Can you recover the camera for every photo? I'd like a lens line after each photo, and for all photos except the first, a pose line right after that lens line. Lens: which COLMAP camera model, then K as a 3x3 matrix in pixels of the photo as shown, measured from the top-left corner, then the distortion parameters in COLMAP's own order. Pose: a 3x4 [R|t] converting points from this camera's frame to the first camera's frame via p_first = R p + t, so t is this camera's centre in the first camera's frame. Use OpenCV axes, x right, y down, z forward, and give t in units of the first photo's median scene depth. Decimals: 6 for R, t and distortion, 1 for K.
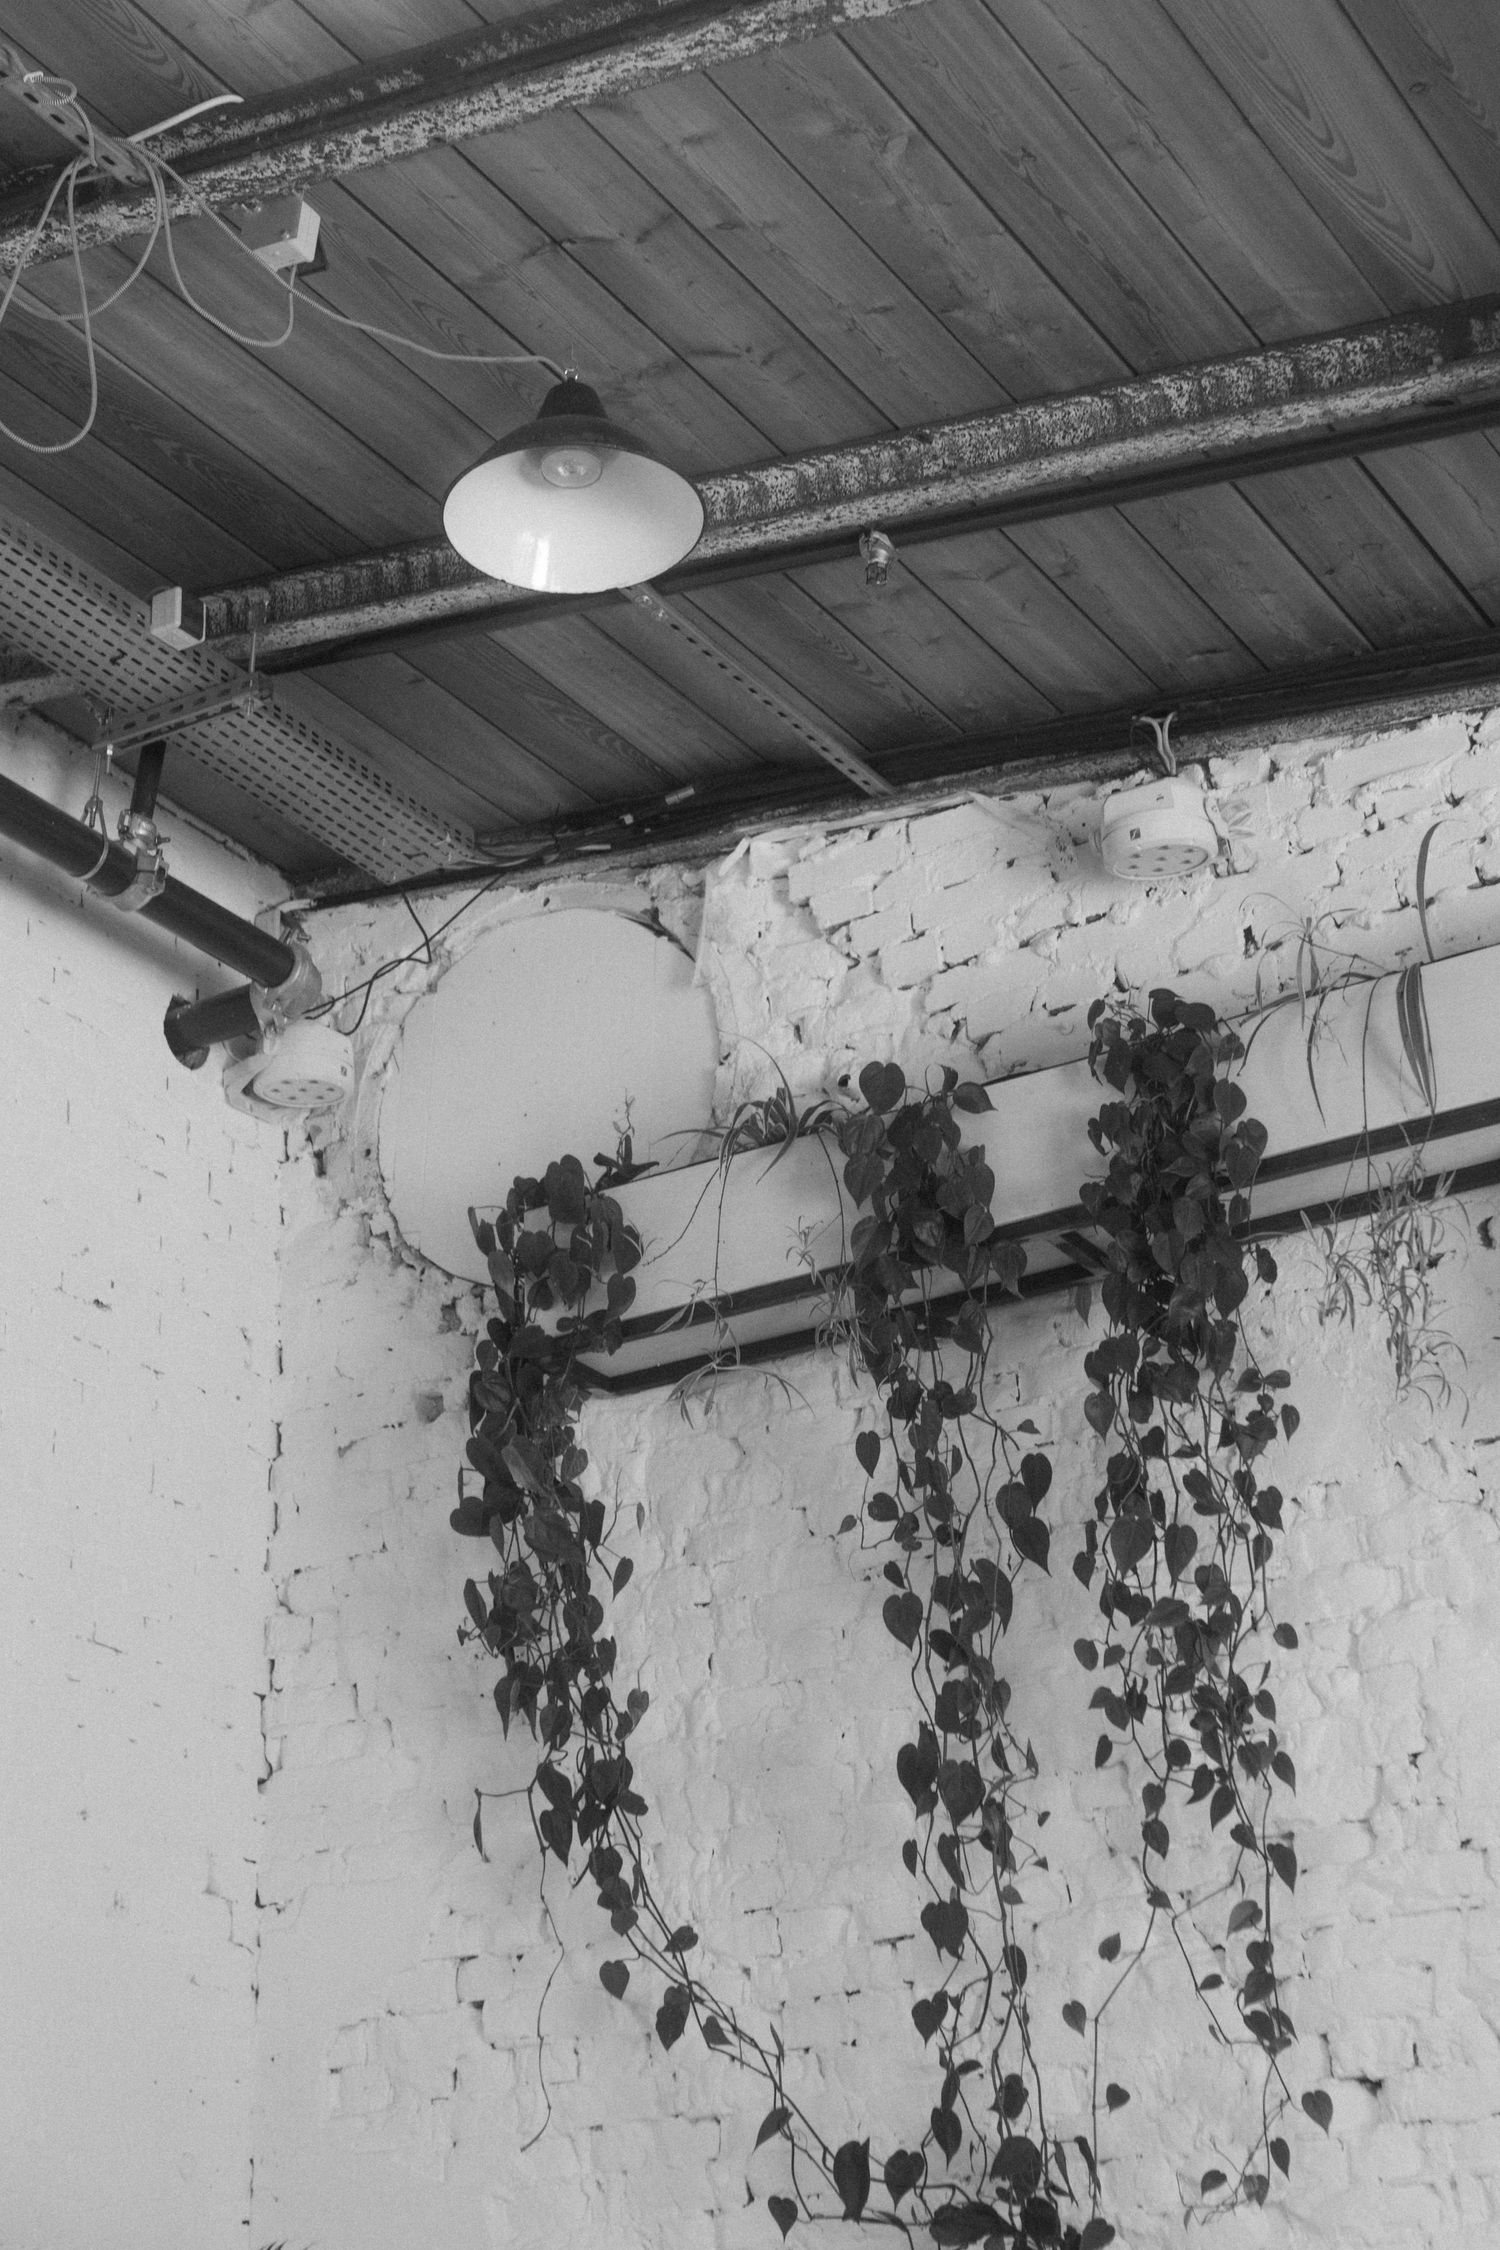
lens RADIAL K [[3599.4, 0, 750.0], [0, 3599.4, 1125.0], [0, 0, 1]] dist [-0.011264, 0.070009]
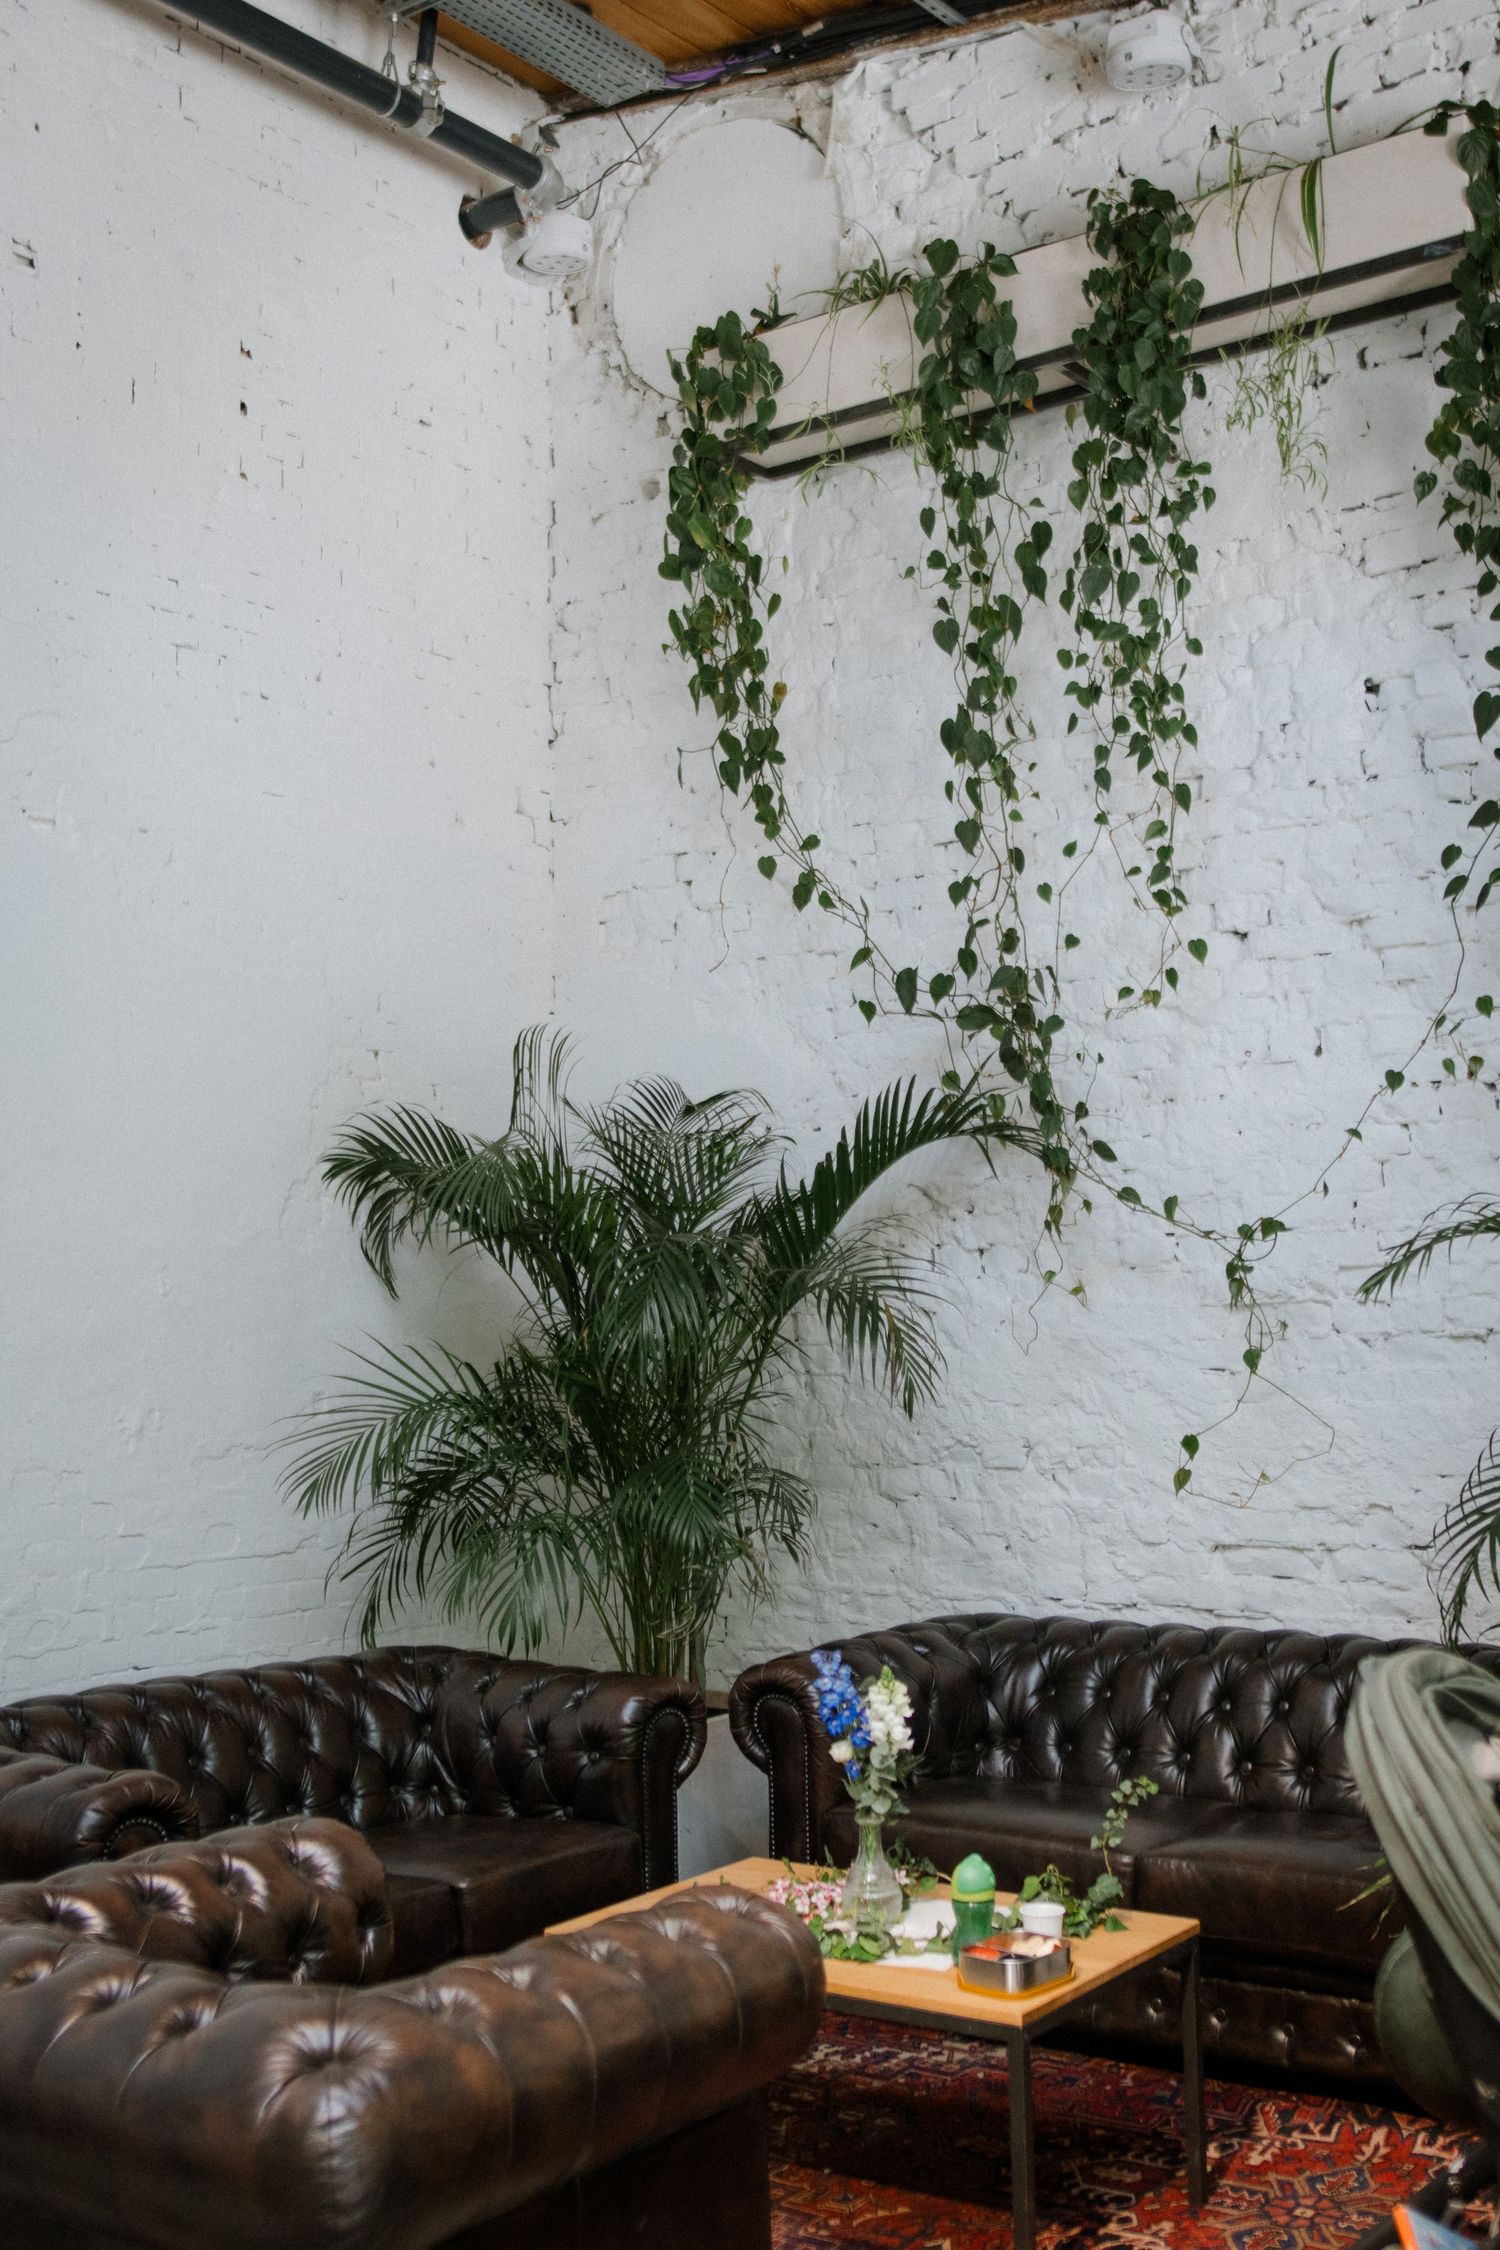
lens RADIAL K [[2539.4, 0, 746.3], [0, 2539.4, 1302.9], [0, 0, 1]] dist [-0.006753, -0.000324]
pose [[0.994196, 0.022004, -0.105309, 0.075227], [0.021323, 0.919139, 0.393357, -0.027032], [0.105449, -0.393319, 0.913335, -0.100888]]
